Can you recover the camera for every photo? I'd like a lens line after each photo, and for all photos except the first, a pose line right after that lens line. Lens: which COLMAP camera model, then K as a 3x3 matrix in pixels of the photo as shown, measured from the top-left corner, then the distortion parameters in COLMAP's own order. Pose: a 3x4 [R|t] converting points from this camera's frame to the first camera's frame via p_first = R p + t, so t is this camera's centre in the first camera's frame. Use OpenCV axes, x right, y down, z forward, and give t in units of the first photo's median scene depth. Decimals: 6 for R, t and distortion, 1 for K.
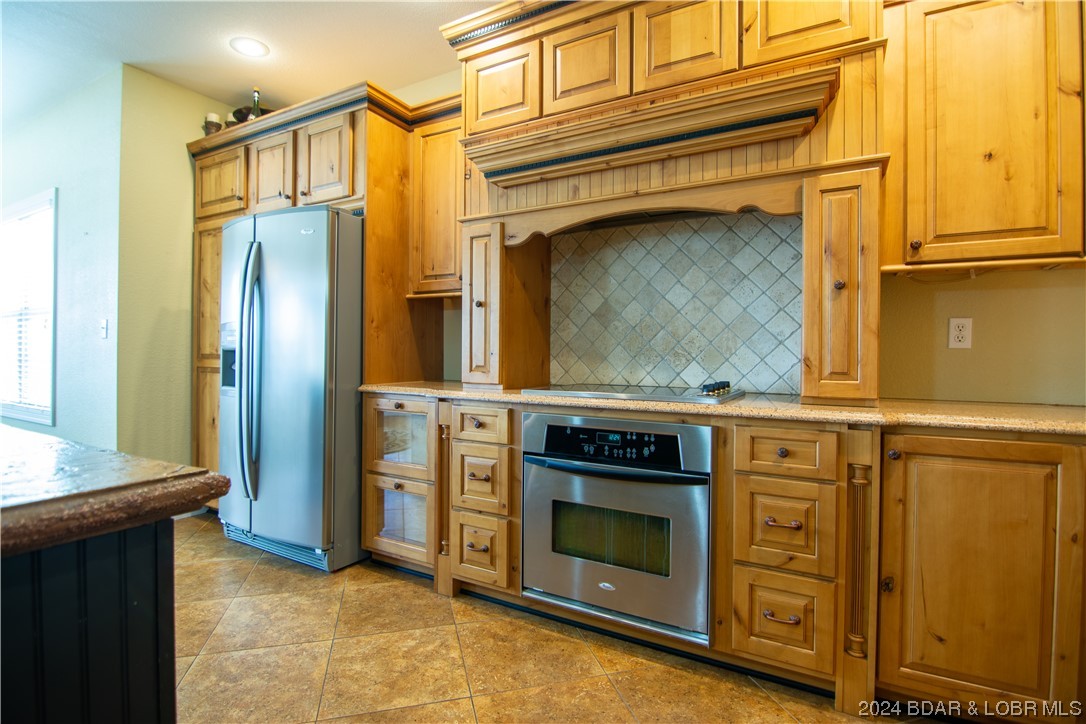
lens RADIAL K [[529.9, 0, 536.3], [0, 529.9, 356.8], [0, 0, 1]] dist [-0.008434, -0.001447]
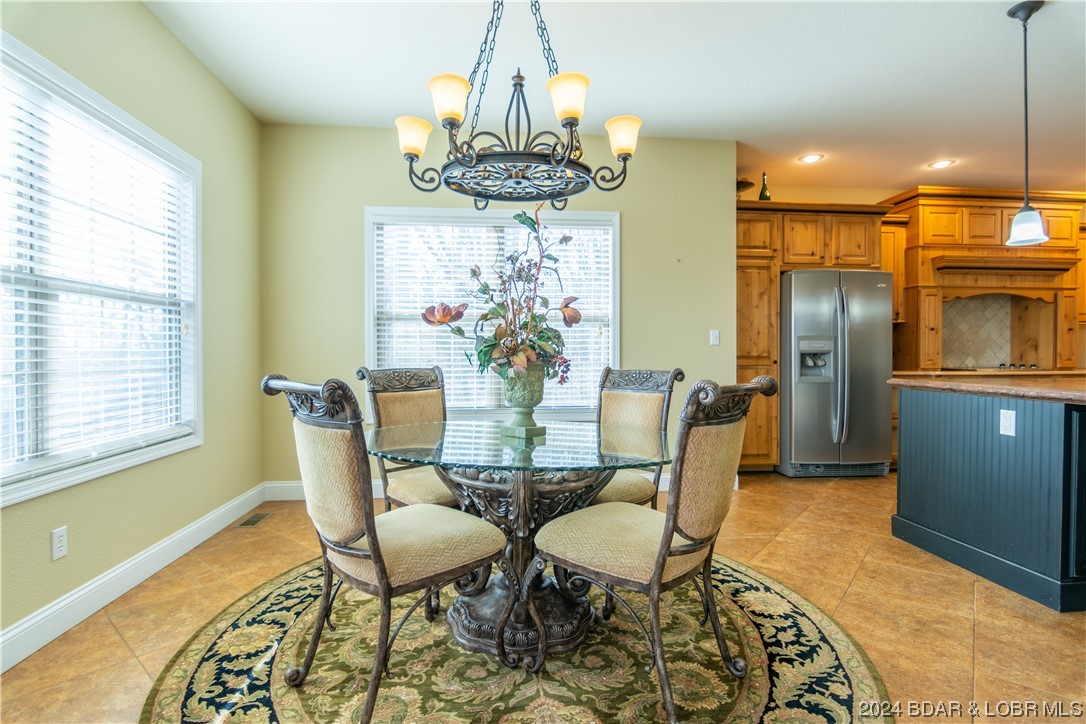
lens RADIAL K [[523.7, 0, 537.3], [0, 523.7, 358.8], [0, 0, 1]] dist [-0.002610, -0.006630]
pose [[0.818836, -0.015393, 0.573822, -2.576821], [0.011536, 0.999880, 0.010359, -0.024242], [-0.573912, -0.001863, 0.818915, 0.240621]]
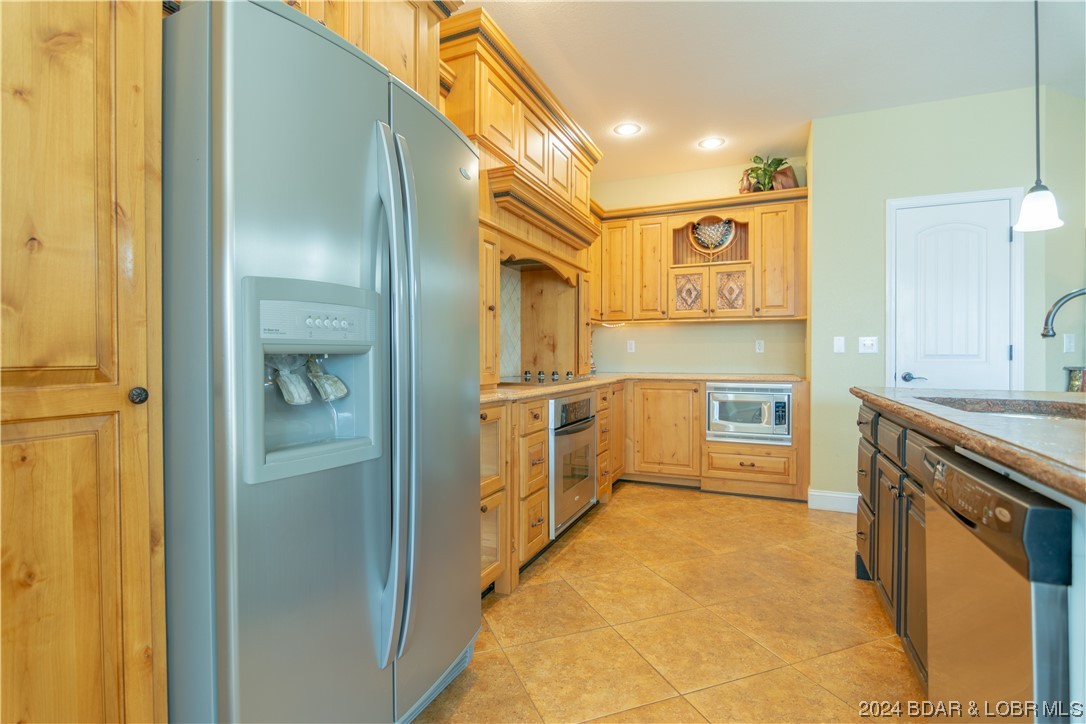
lens RADIAL K [[523.7, 0, 537.3], [0, 523.7, 358.8], [0, 0, 1]] dist [-0.002610, -0.006630]
pose [[-0.109835, -0.015090, 0.993835, -1.180268], [0.004790, 0.999865, 0.015711, -0.015586], [-0.993938, 0.006486, -0.109748, 1.058352]]
